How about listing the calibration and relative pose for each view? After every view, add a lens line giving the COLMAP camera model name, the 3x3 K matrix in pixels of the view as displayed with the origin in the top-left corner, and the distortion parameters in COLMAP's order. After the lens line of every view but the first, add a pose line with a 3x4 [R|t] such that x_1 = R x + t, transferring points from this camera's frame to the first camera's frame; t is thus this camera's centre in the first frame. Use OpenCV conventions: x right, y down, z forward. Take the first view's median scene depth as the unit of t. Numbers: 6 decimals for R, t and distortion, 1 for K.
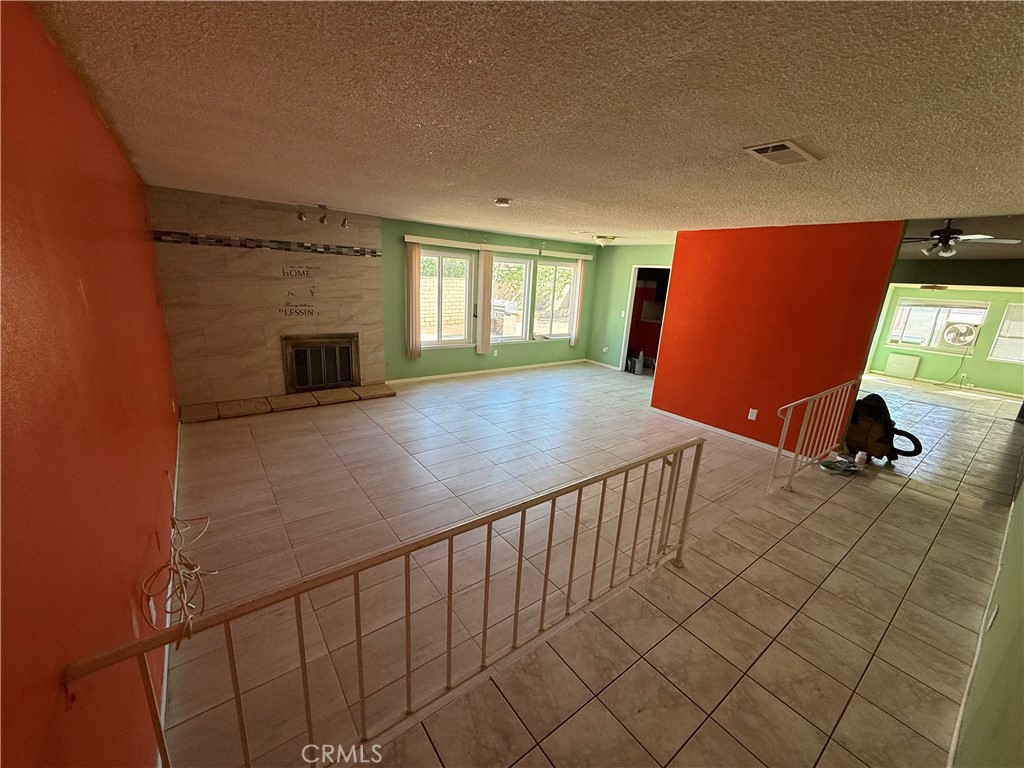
lens RADIAL K [[409.3, 0, 507.9], [0, 409.3, 386.5], [0, 0, 1]] dist [0.001707, 0.000361]
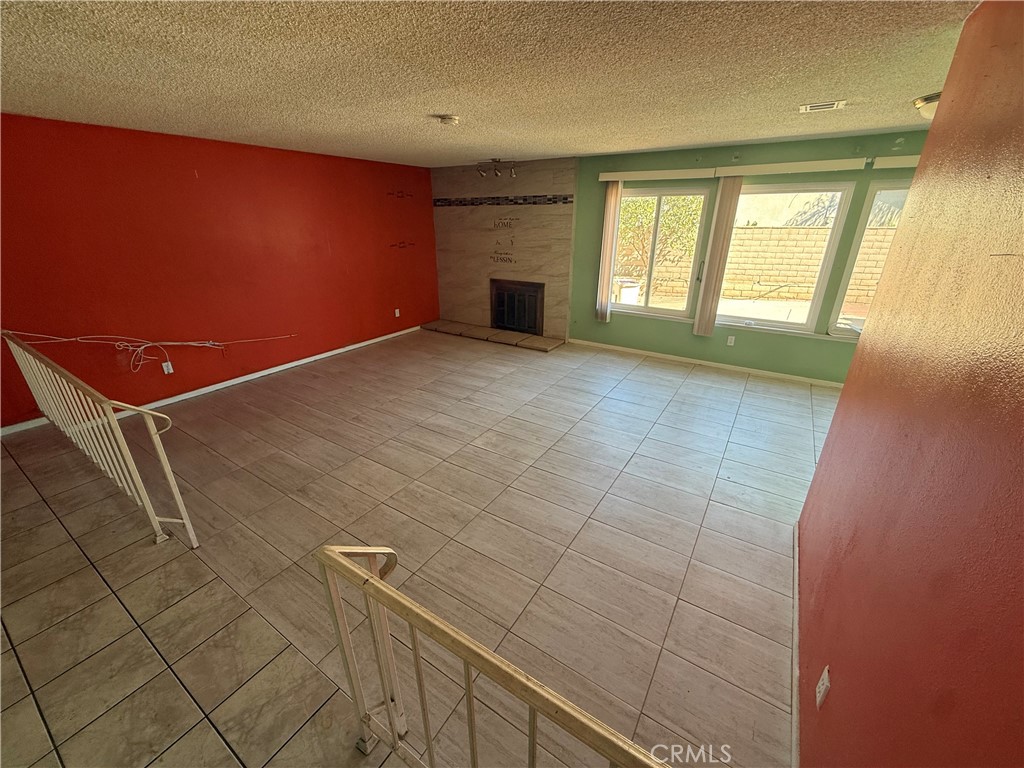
lens RADIAL K [[409.3, 0, 508.5], [0, 409.3, 383.0], [0, 0, 1]] dist [0.001707, 0.000361]
pose [[0.339888, 0.302799, -0.890387, 0.625162], [-0.228846, 0.944923, 0.233988, -0.124012], [0.912198, 0.124232, 0.390462, 0.595549]]
